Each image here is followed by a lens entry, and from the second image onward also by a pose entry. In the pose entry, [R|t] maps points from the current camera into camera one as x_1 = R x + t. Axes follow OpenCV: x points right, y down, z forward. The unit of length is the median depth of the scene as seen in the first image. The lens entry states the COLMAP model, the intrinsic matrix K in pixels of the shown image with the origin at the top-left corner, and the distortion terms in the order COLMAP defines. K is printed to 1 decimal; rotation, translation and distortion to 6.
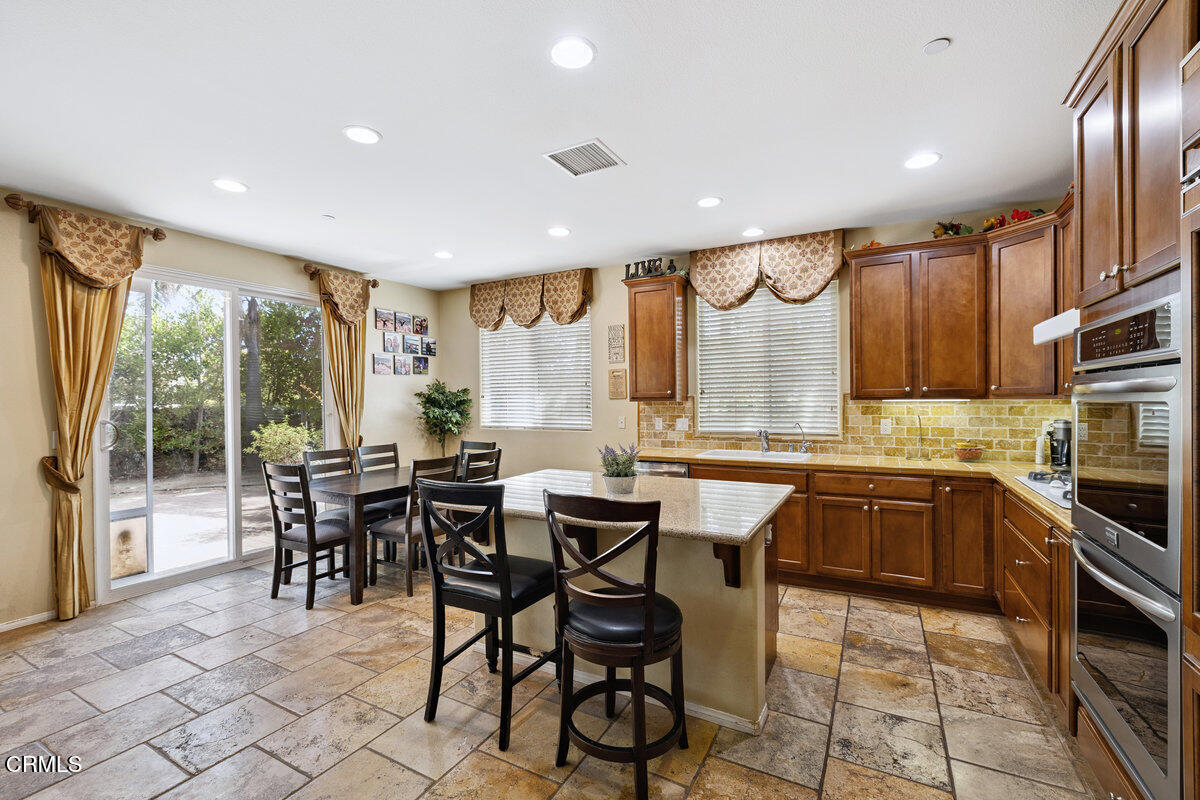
lens RADIAL K [[520.4, 0, 605.6], [0, 520.4, 401.2], [0, 0, 1]] dist [0.002753, -0.000290]
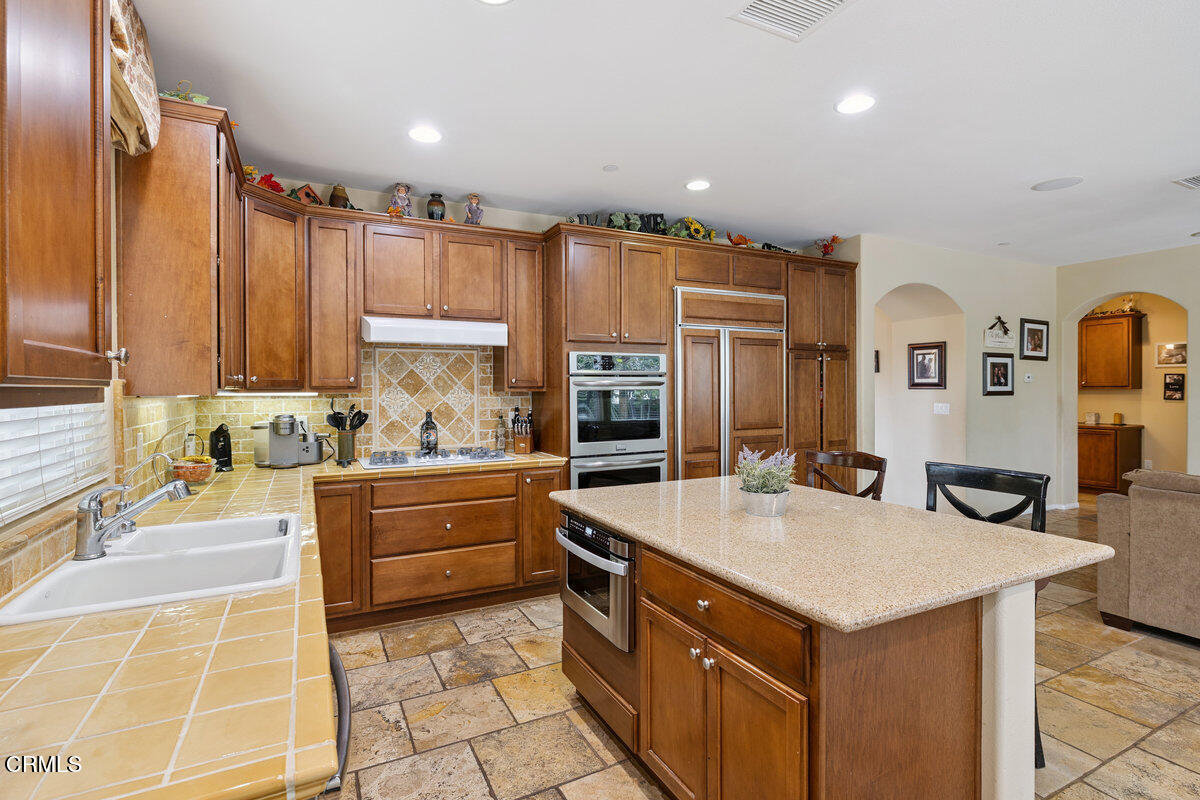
lens RADIAL K [[566.7, 0, 598.9], [0, 566.7, 395.4], [0, 0, 1]] dist [0.001703, 0.000403]
pose [[-0.812856, 0.003986, 0.582451, -0.160410], [0.015822, 0.999759, 0.015239, -0.005192], [-0.582250, 0.021603, -0.812723, 1.143878]]
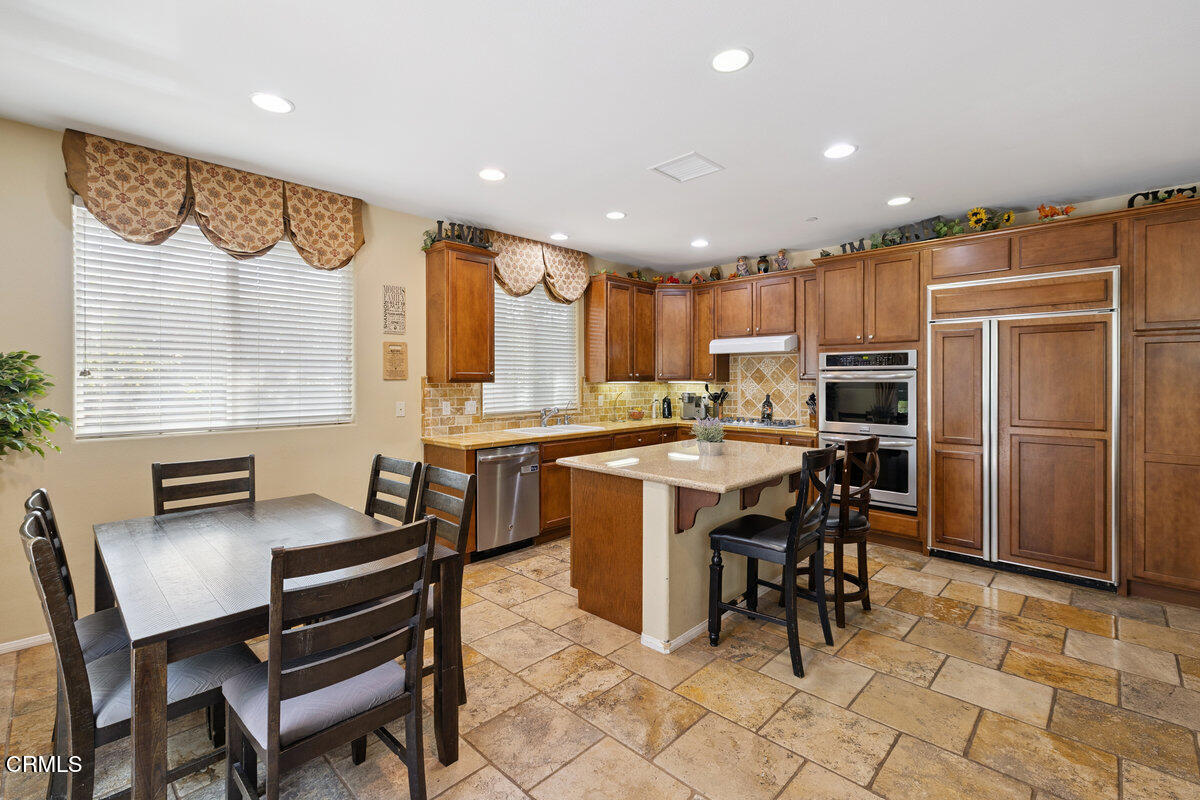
lens RADIAL K [[520.4, 0, 604.0], [0, 520.4, 382.9], [0, 0, 1]] dist [0.002753, -0.000290]
pose [[0.267303, 0.001845, 0.963611, -0.793028], [0.002739, 0.999993, -0.002674, 0.003755], [-0.963609, 0.003354, 0.267296, 0.586605]]
